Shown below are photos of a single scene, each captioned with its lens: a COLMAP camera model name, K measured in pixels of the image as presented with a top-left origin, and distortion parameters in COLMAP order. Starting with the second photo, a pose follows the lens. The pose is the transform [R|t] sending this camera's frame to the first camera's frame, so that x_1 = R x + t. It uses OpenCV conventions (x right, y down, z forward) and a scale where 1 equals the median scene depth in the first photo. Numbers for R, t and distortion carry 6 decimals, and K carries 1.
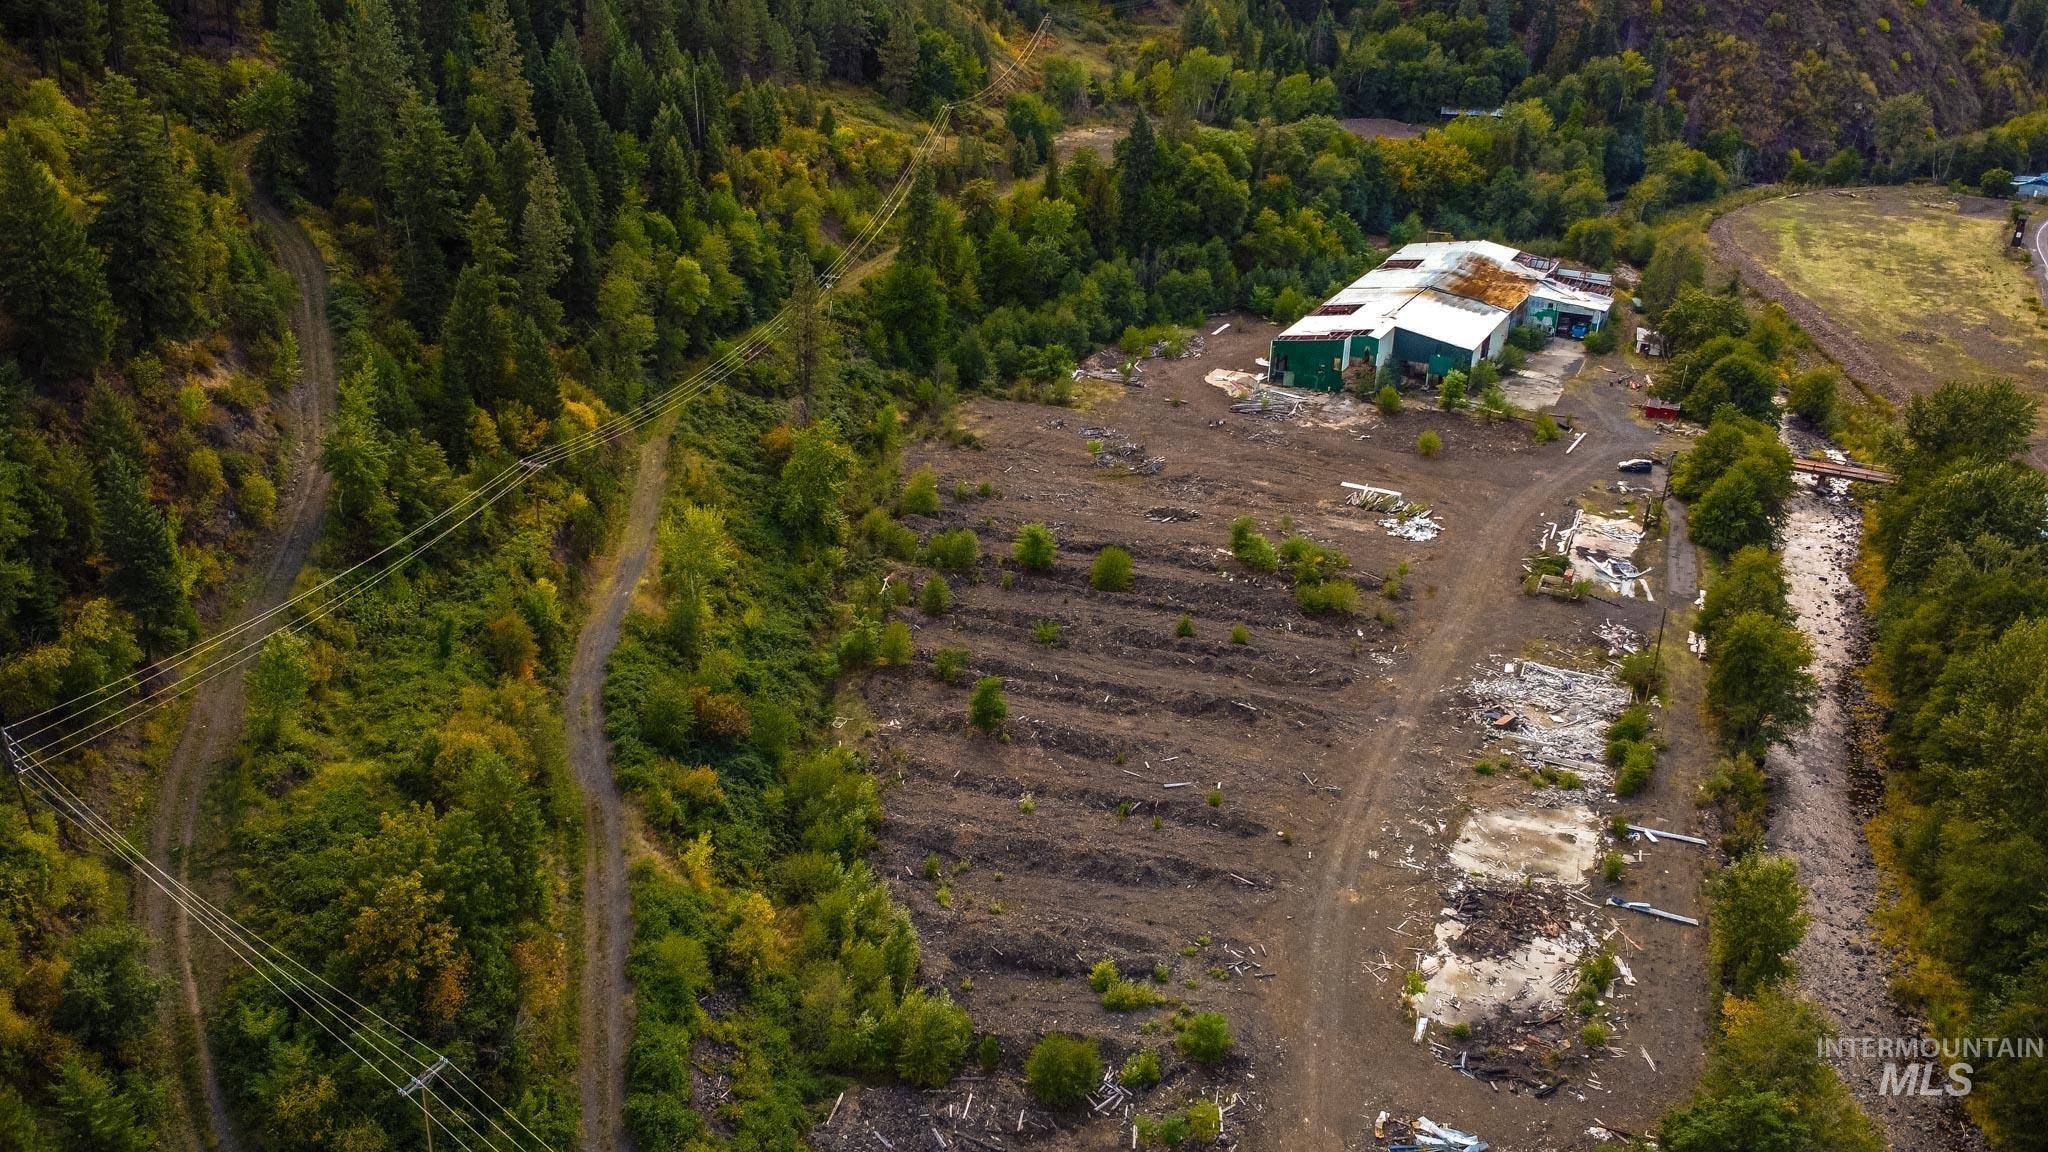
lens RADIAL K [[1534.9, 0, 1015.2], [0, 1534.9, 566.4], [0, 0, 1]] dist [0.003419, -0.008648]
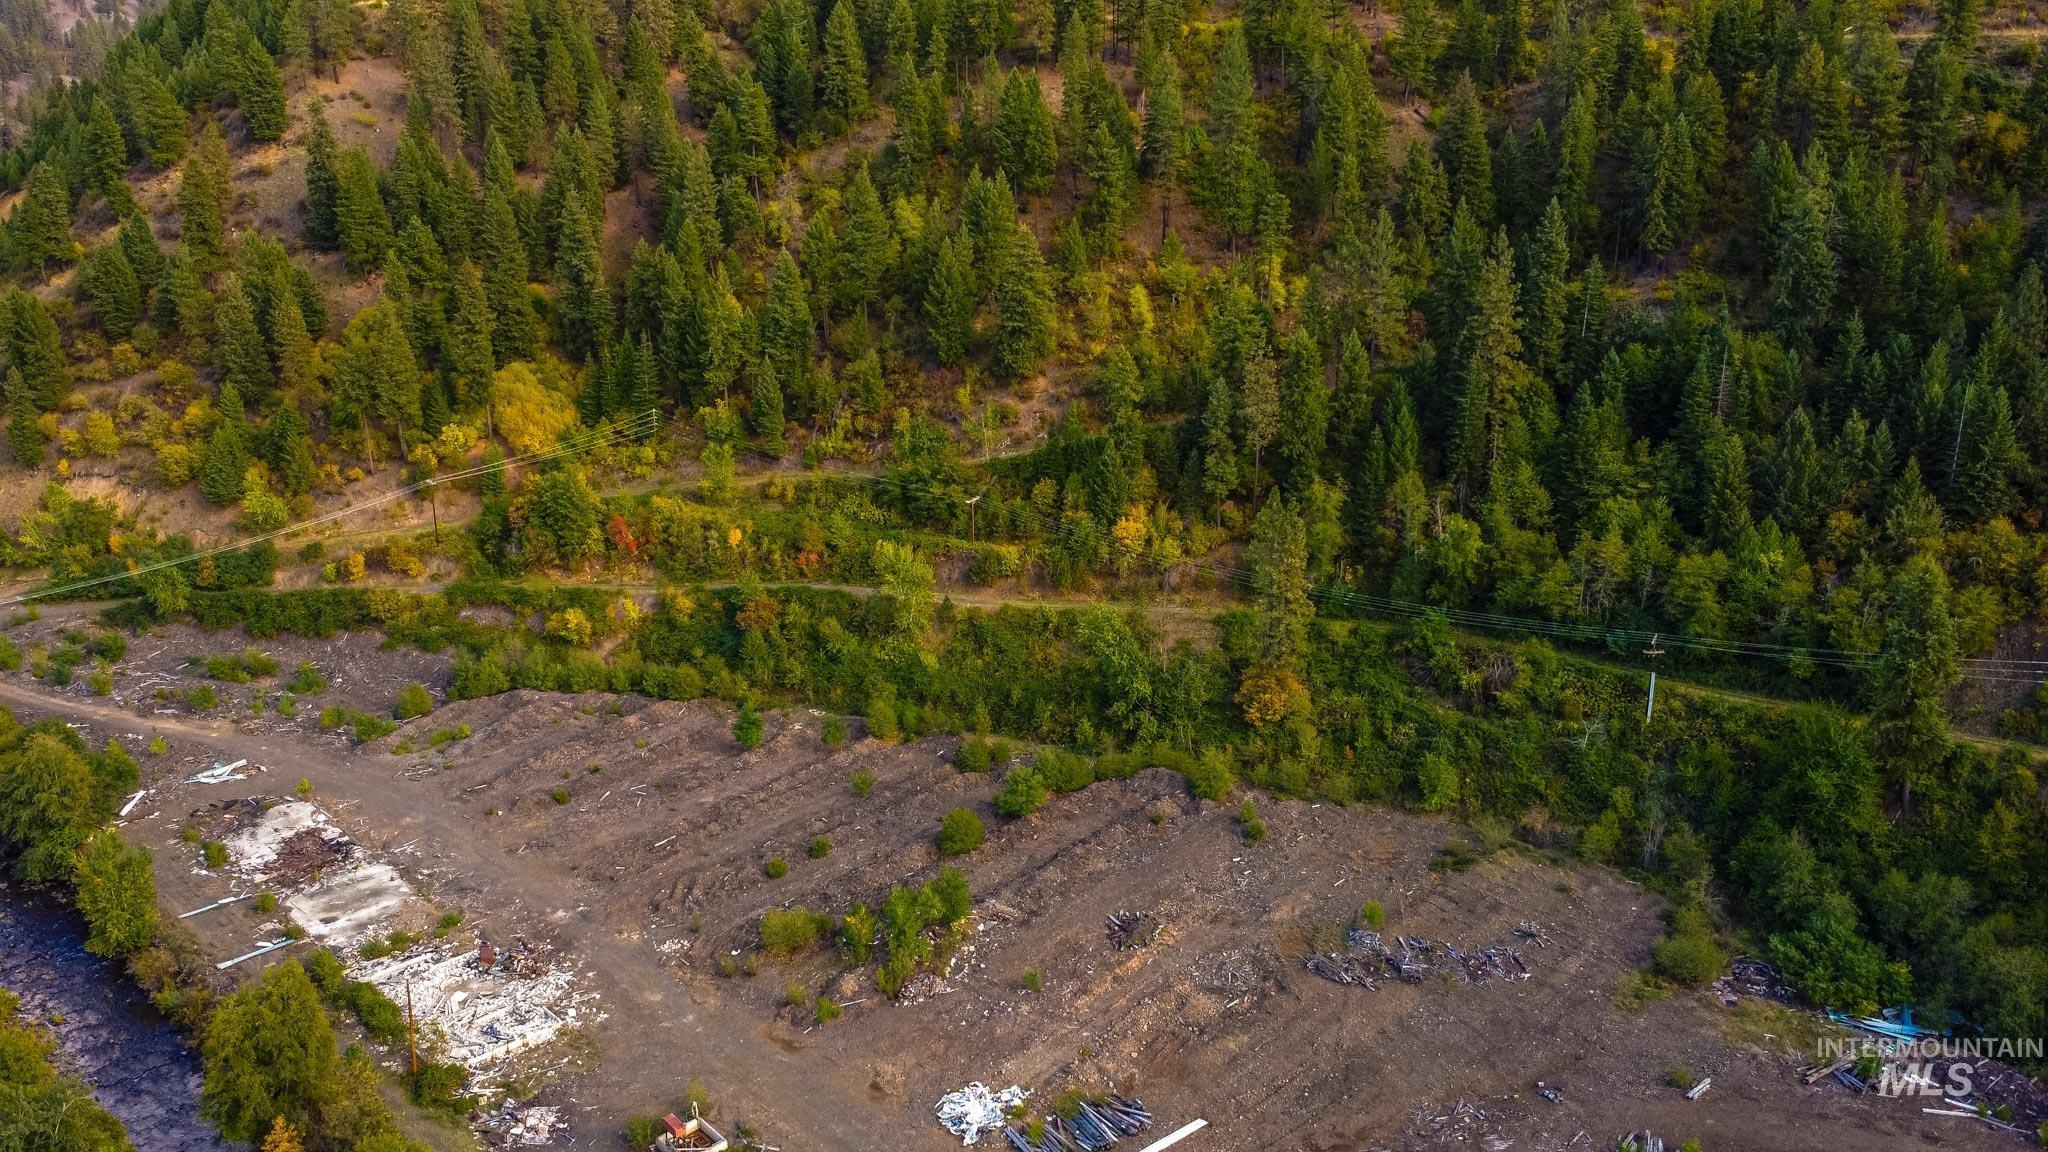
lens RADIAL K [[1534.9, 0, 1015.2], [0, 1534.9, 566.4], [0, 0, 1]] dist [0.003419, -0.008648]
pose [[-0.377930, 0.238463, -0.894597, 0.470010], [-0.388929, 0.835975, 0.387143, -0.281269], [0.840181, 0.494248, -0.223195, 0.654175]]
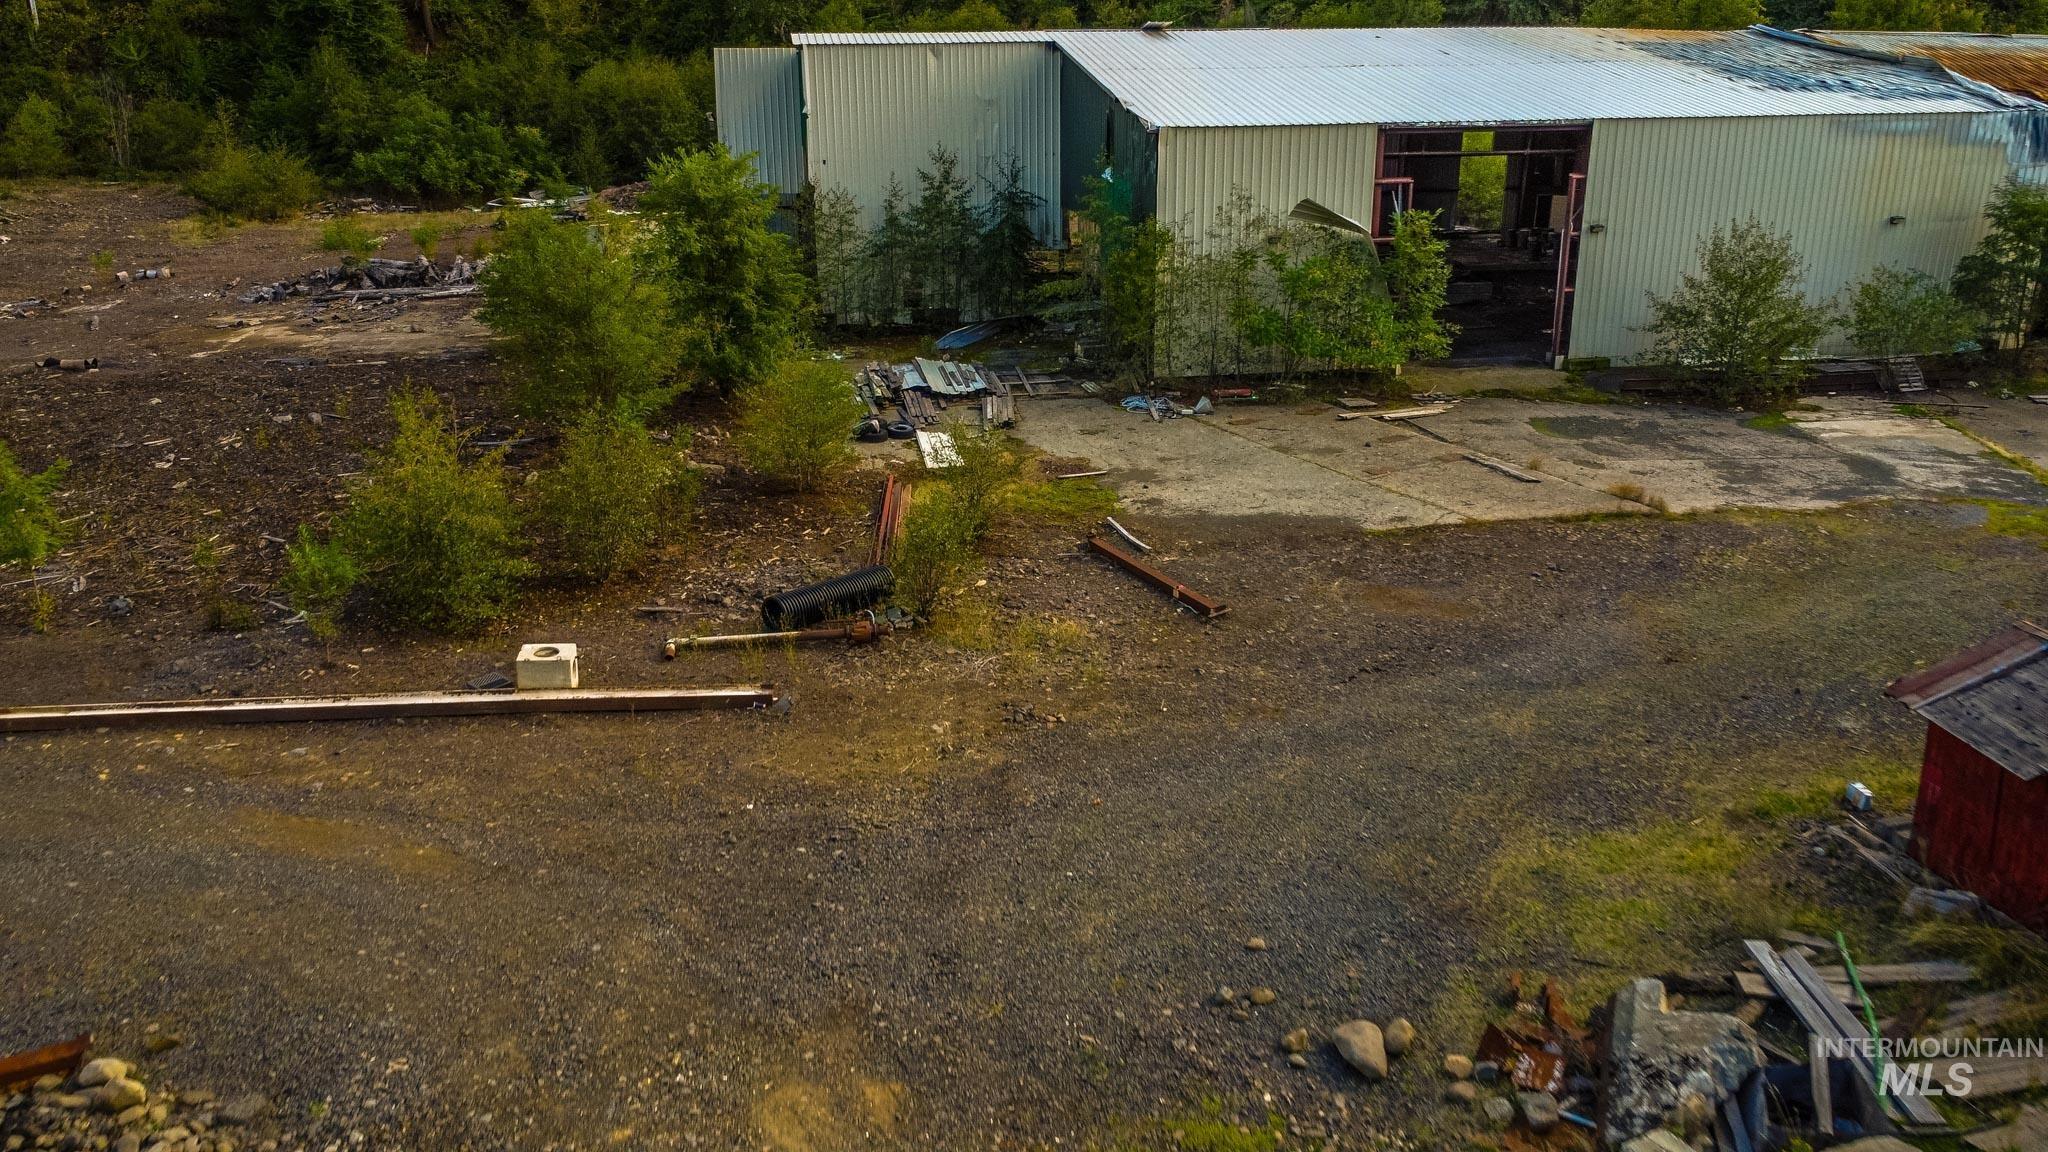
lens RADIAL K [[1531.5, 0, 1018.0], [0, 1531.5, 565.7], [0, 0, 1]] dist [0.004815, -0.012006]
pose [[0.622886, 0.234516, -0.746335, 0.337103], [-0.306712, 0.950840, 0.042797, -0.077375], [0.719681, 0.202252, 0.664194, 0.703217]]
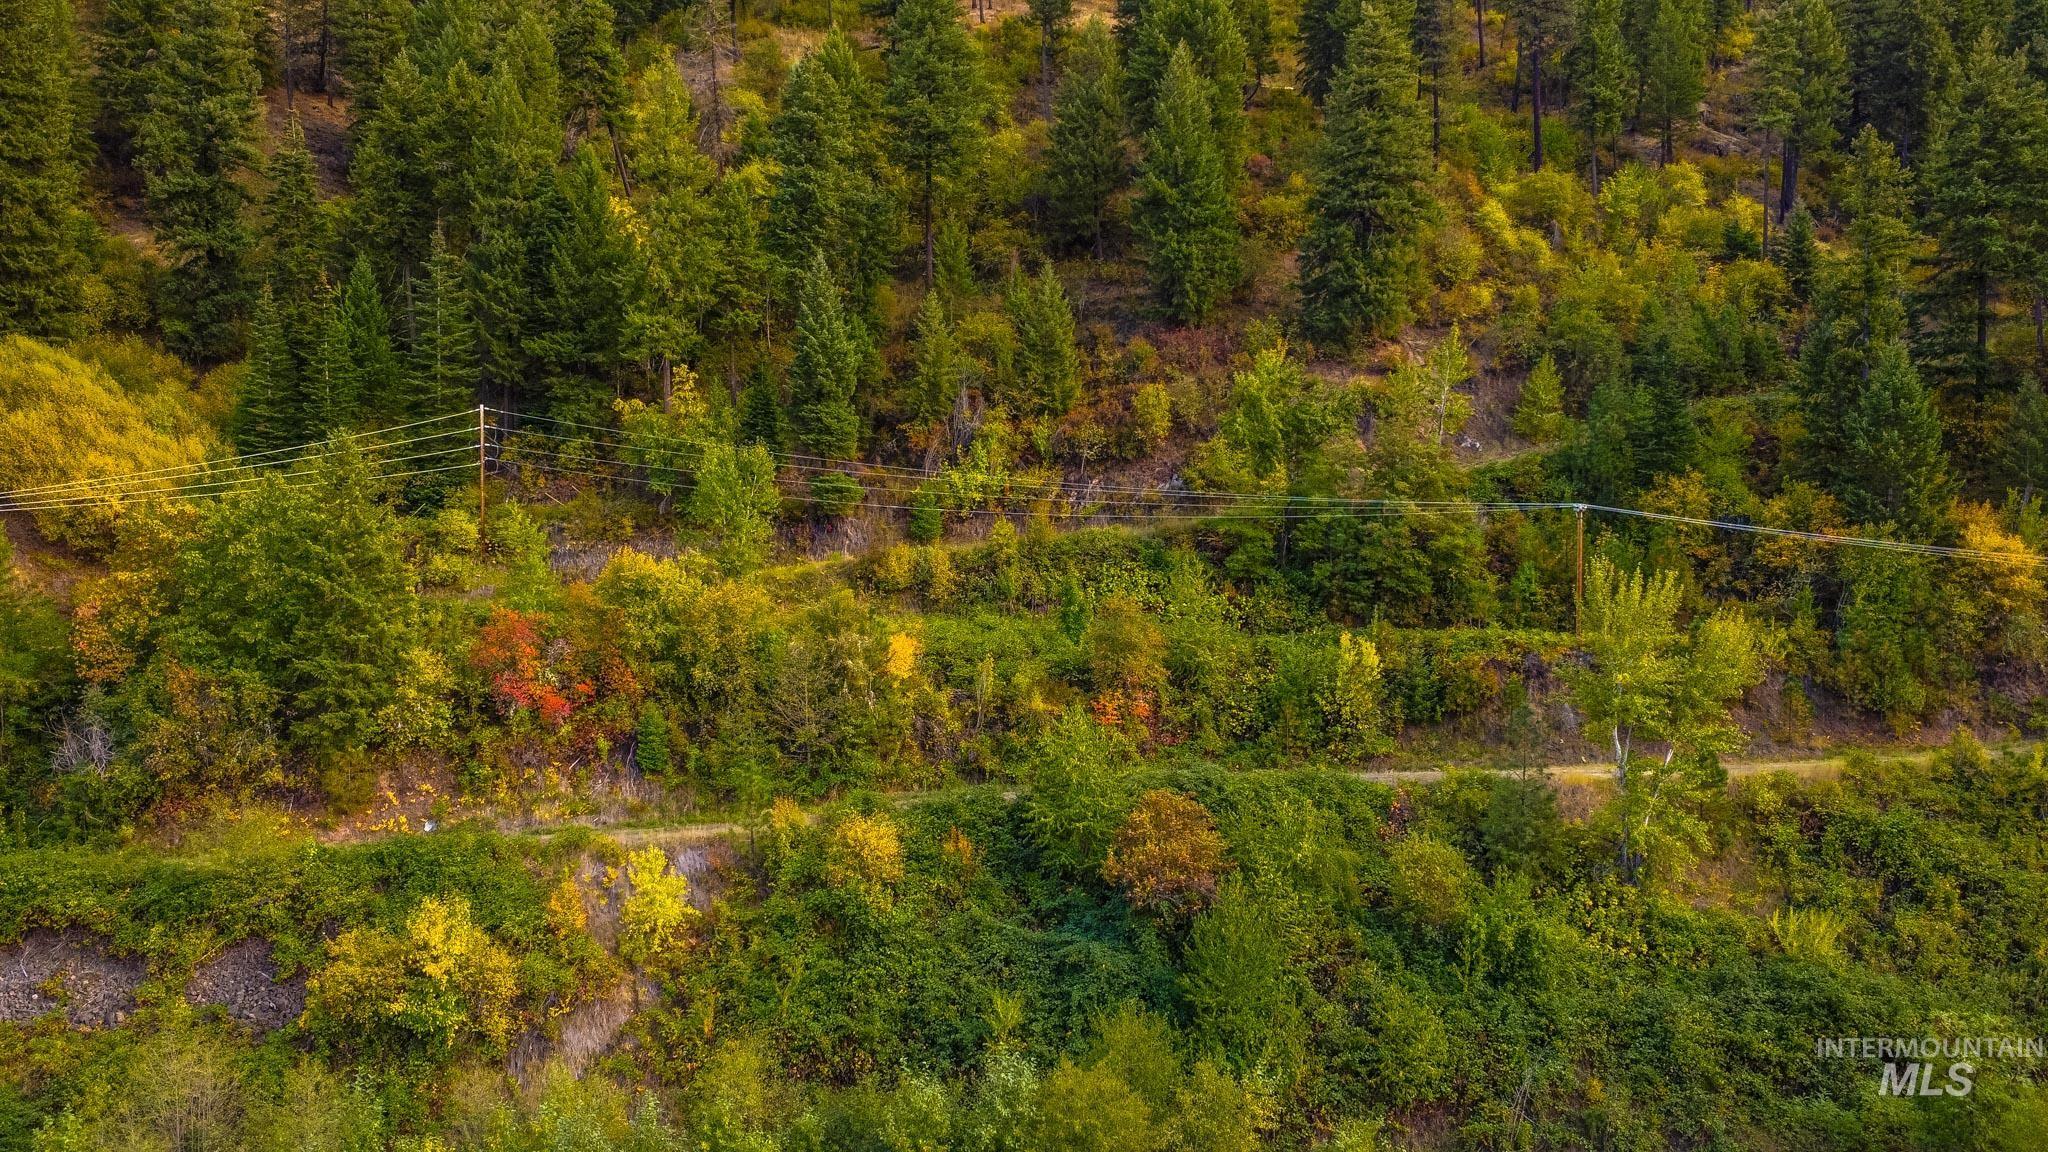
lens RADIAL K [[1534.9, 0, 1015.2], [0, 1534.9, 566.4], [0, 0, 1]] dist [0.003419, -0.008648]
pose [[-0.015548, -0.001458, -0.999878, 0.107139], [-0.409368, 0.912355, 0.005035, 0.014198], [0.912237, 0.409396, -0.014783, 0.391674]]
